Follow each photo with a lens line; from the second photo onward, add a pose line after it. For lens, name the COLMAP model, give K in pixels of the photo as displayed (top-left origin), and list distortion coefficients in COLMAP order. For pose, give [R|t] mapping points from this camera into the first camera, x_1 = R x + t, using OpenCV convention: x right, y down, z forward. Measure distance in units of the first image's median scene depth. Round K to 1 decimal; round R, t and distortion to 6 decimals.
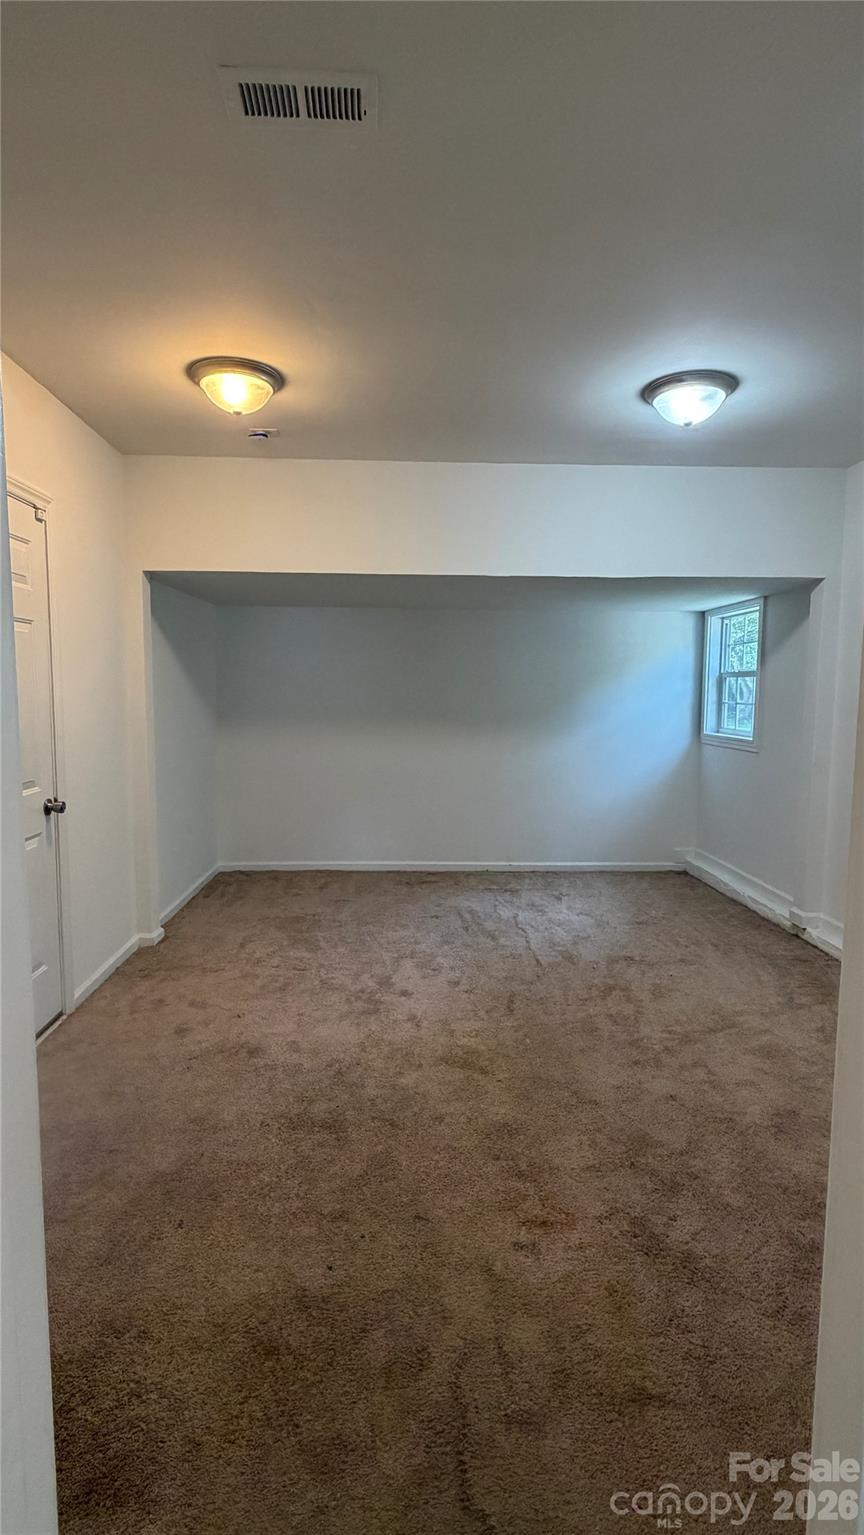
lens RADIAL K [[751.9, 0, 429.4], [0, 751.9, 762.4], [0, 0, 1]] dist [-0.001555, -0.000722]
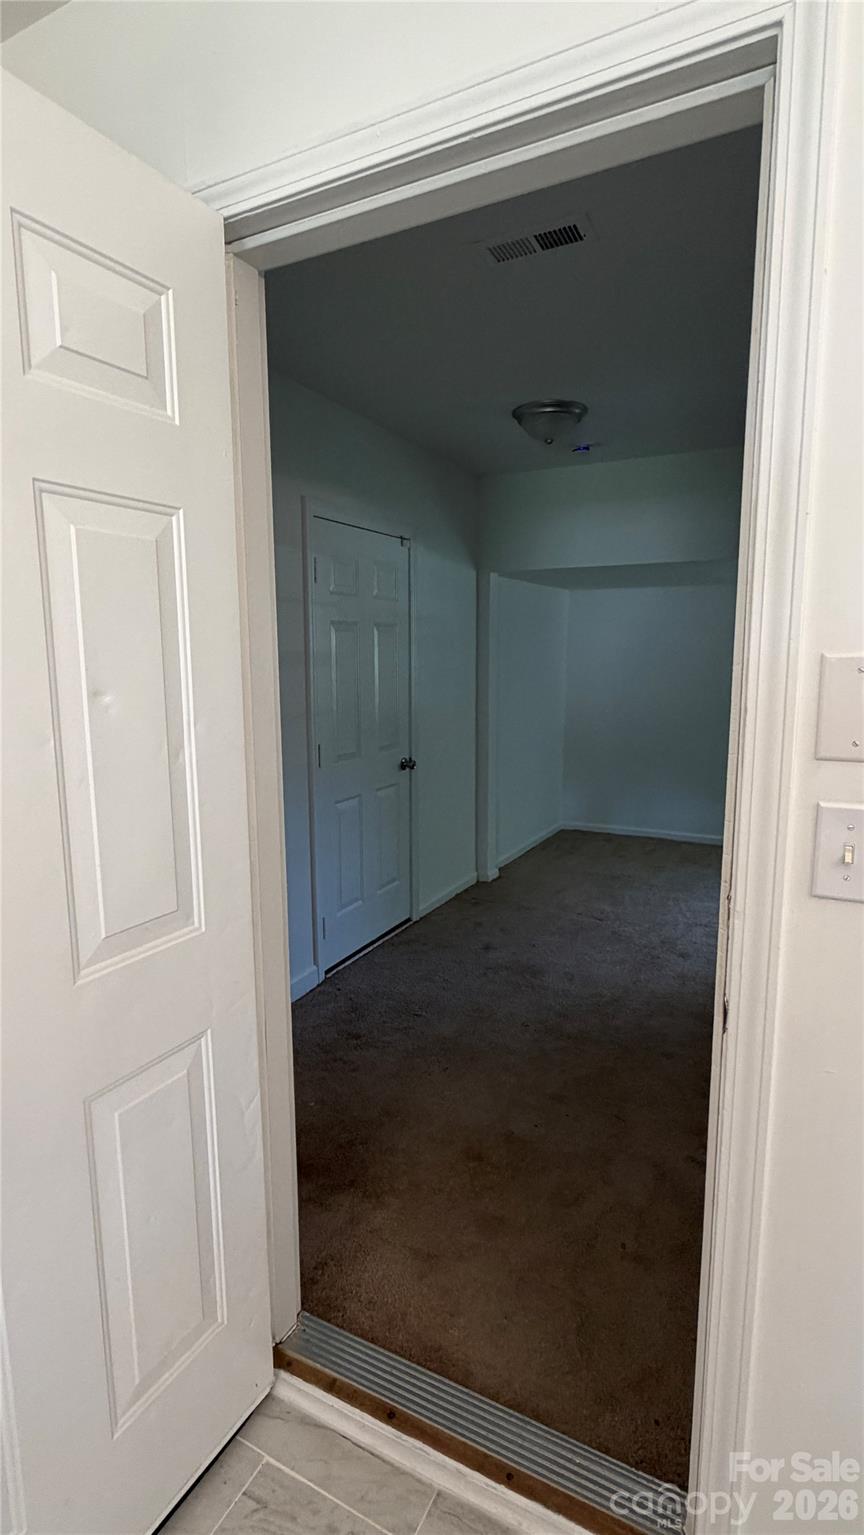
lens RADIAL K [[751.9, 0, 434.8], [0, 751.9, 769.2], [0, 0, 1]] dist [-0.001555, -0.000722]
pose [[0.871167, 0.066841, -0.486416, 0.176789], [-0.038367, 0.996928, 0.068278, -0.023155], [0.489486, -0.040819, 0.871055, -0.123281]]
